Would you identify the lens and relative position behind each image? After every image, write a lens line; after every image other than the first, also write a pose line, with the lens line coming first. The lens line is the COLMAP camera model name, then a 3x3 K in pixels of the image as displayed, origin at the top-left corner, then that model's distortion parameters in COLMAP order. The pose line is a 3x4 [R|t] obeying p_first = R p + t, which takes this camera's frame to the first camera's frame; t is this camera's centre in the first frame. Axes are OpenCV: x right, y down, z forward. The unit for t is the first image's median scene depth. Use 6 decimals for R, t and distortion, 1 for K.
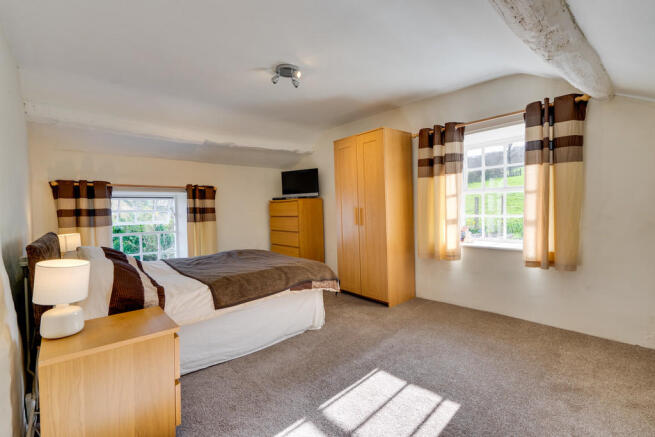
lens RADIAL K [[291.0, 0, 327.5], [0, 291.0, 218.5], [0, 0, 1]] dist [-0.008423, 0.000713]
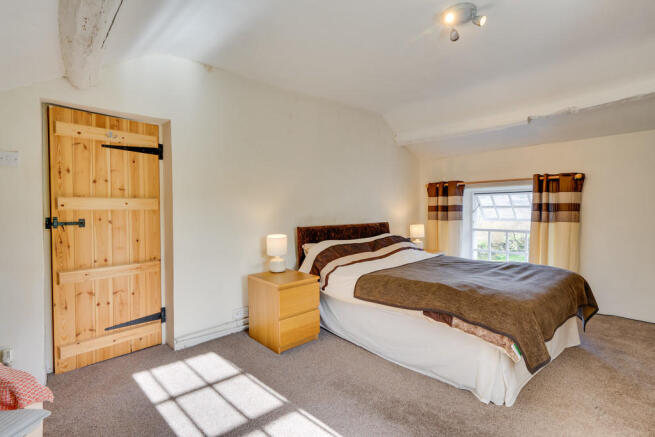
lens RADIAL K [[330.1, 0, 327.5], [0, 330.1, 218.5], [0, 0, 1]] dist [-0.001745, -0.000249]
pose [[-0.001471, 0.045611, -0.998958, 0.634499], [-0.024651, 0.998654, 0.045634, -0.034996], [0.999695, 0.024692, -0.000345, 0.632293]]
